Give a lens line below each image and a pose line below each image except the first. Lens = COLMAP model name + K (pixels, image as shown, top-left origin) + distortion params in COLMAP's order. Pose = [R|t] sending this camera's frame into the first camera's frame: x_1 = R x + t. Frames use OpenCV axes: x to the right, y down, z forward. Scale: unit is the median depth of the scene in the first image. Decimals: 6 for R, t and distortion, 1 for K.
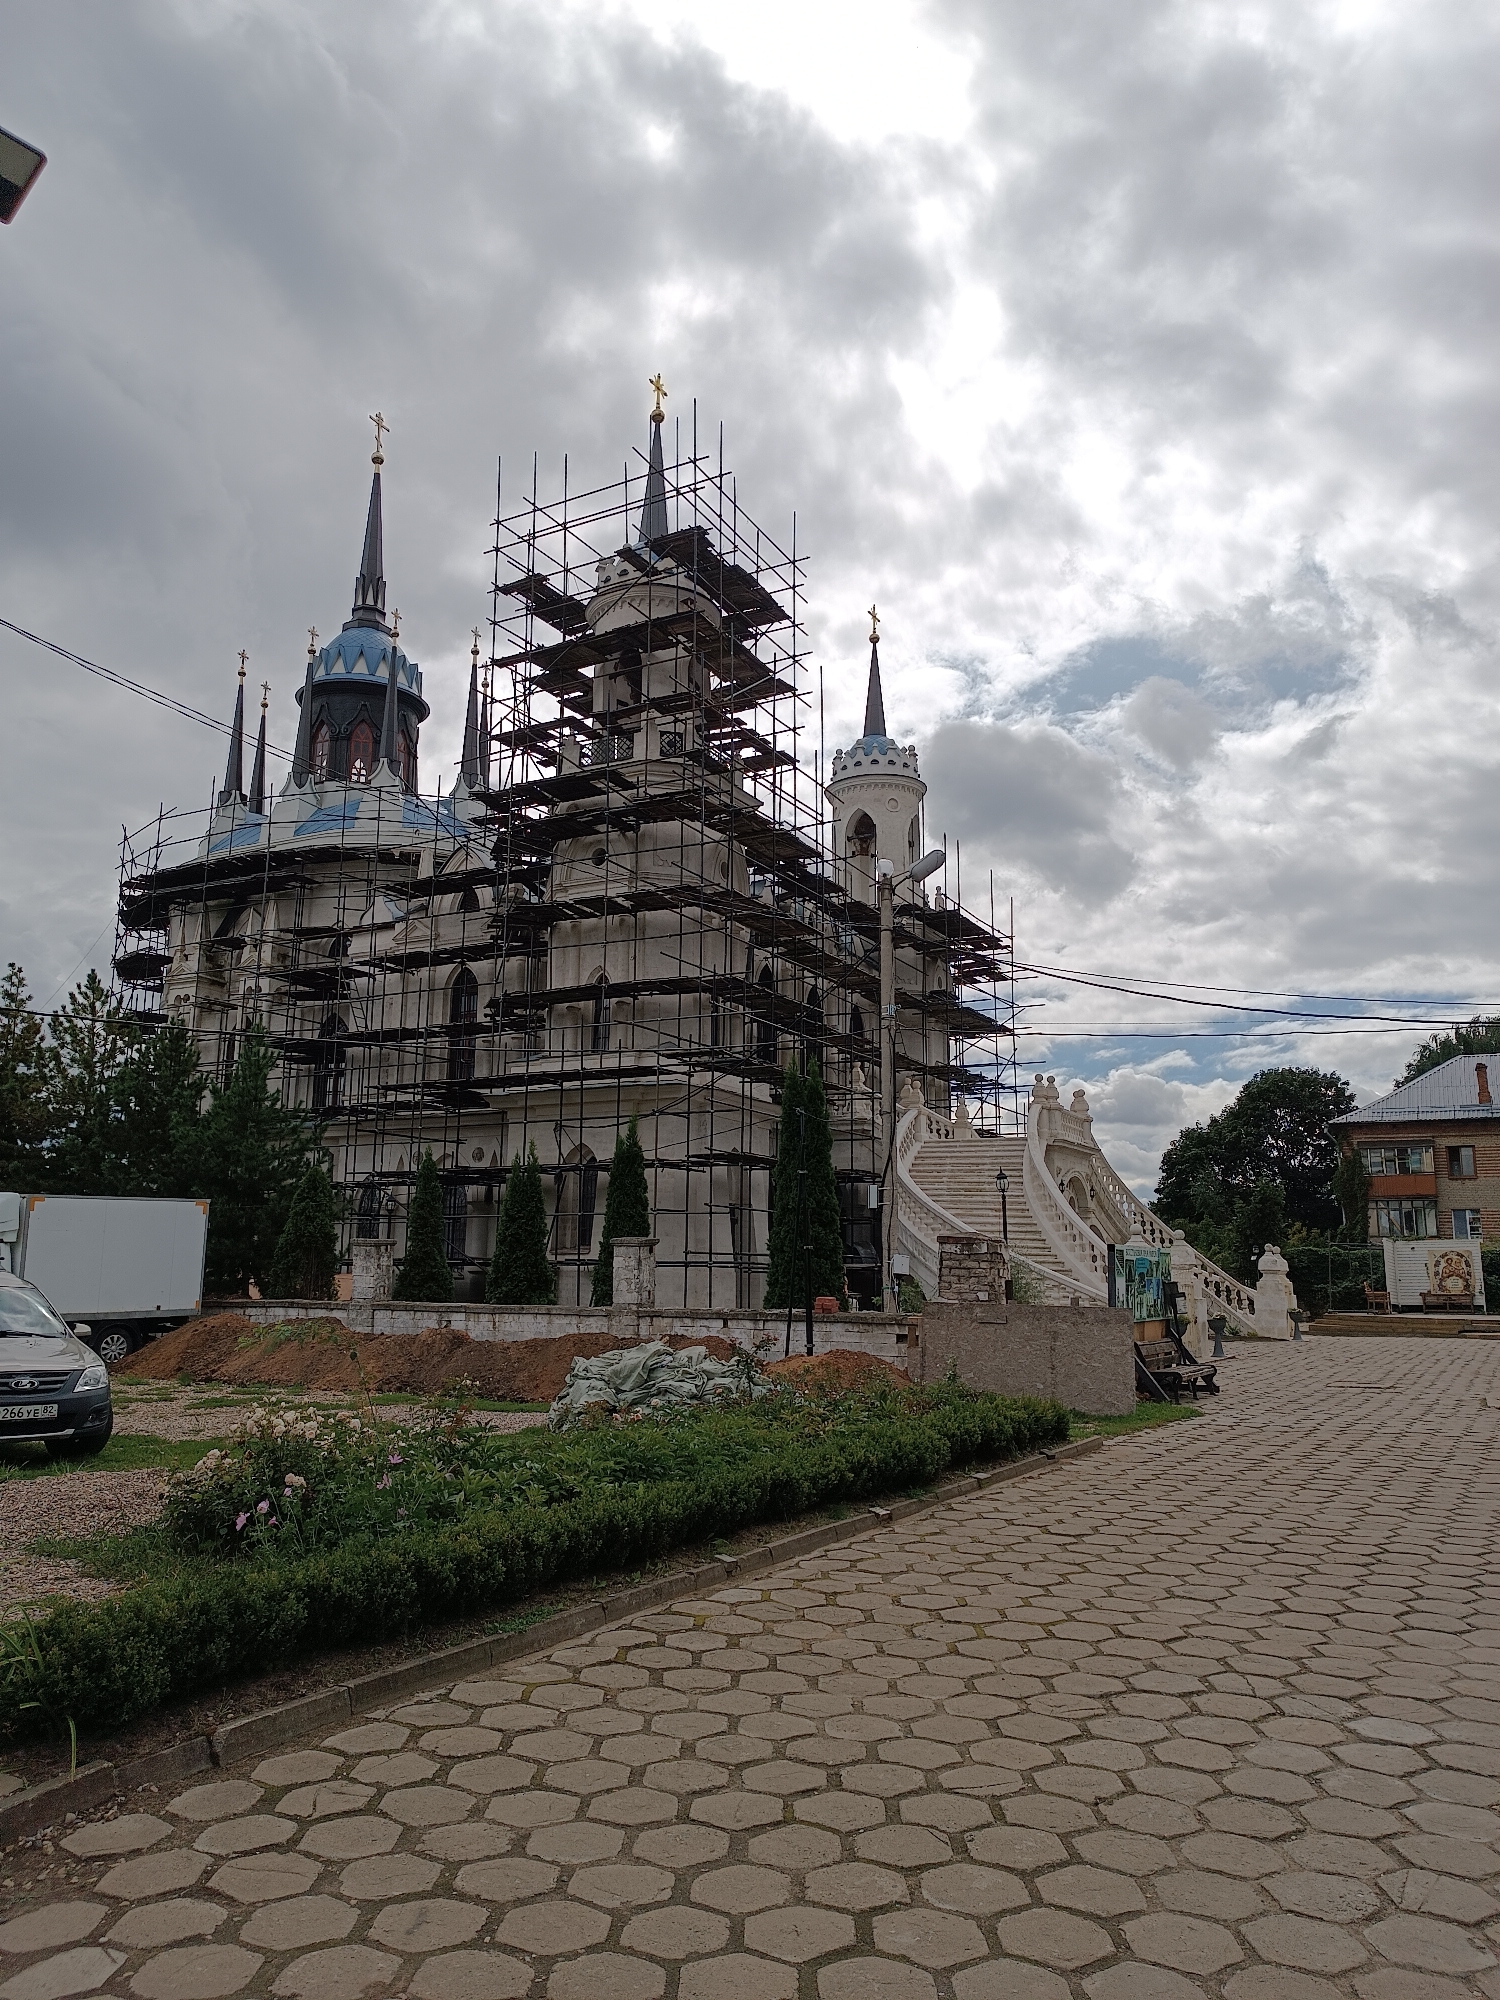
lens RADIAL K [[1377.1, 0, 750.0], [0, 1377.1, 1000.0], [0, 0, 1]] dist [0.038803, -0.000406]
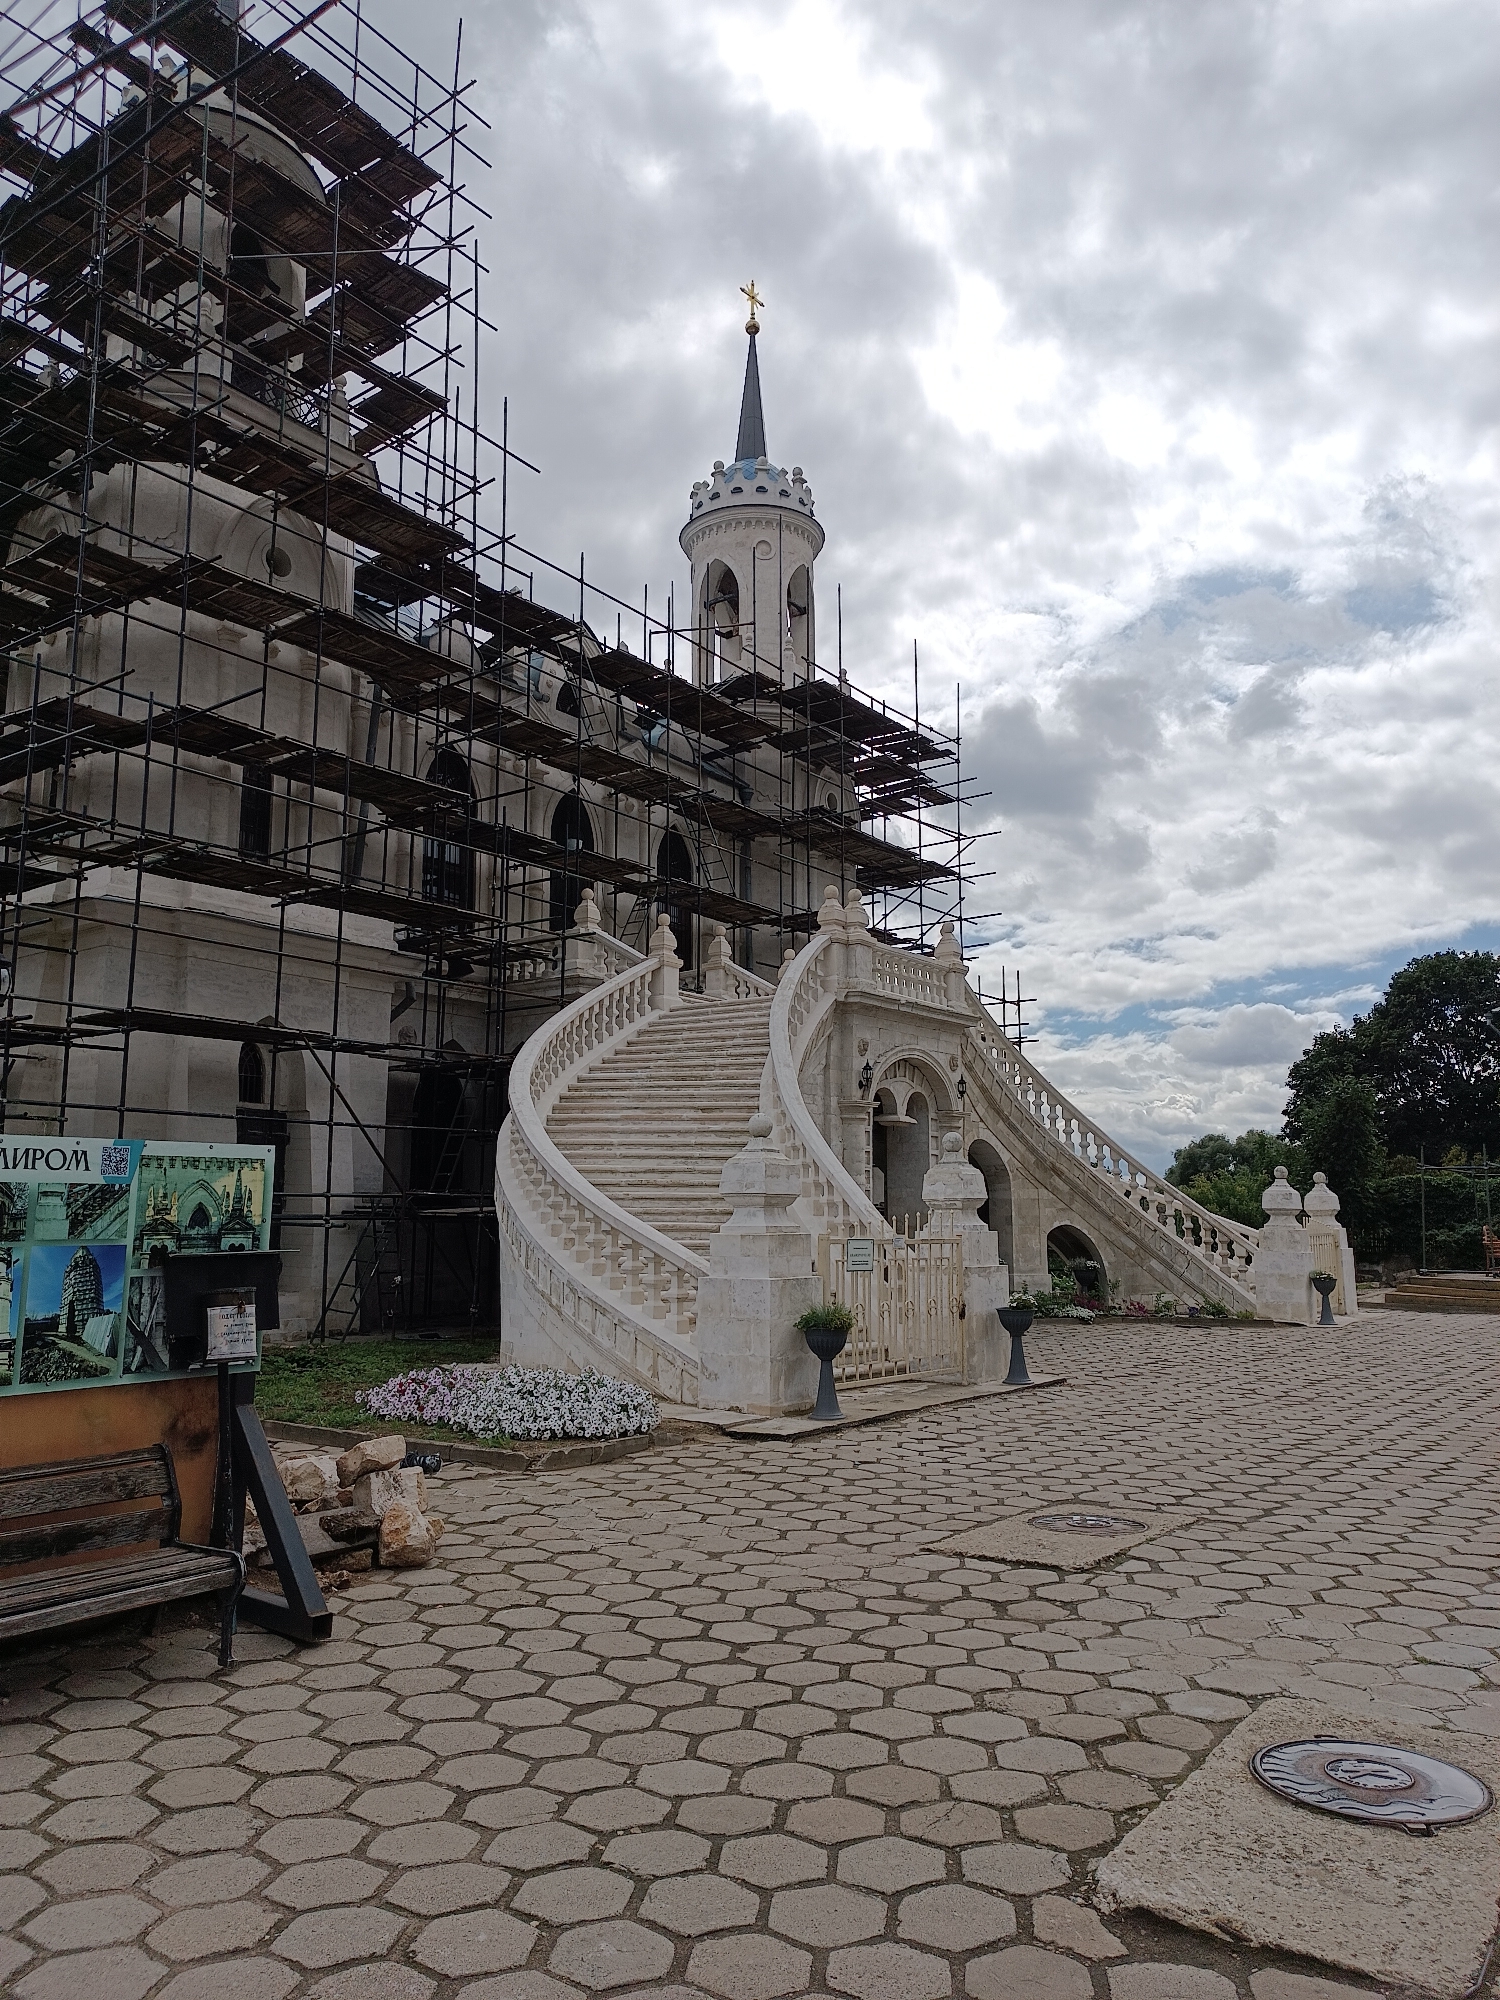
lens RADIAL K [[1414.6, 0, 738.4], [0, 1414.6, 1002.1], [0, 0, 1]] dist [0.036486, -0.042352]
pose [[0.989153, -0.034627, -0.142750, 0.201719], [0.040195, 0.998532, 0.036310, 0.063476], [0.141283, -0.041654, 0.989093, 0.311287]]
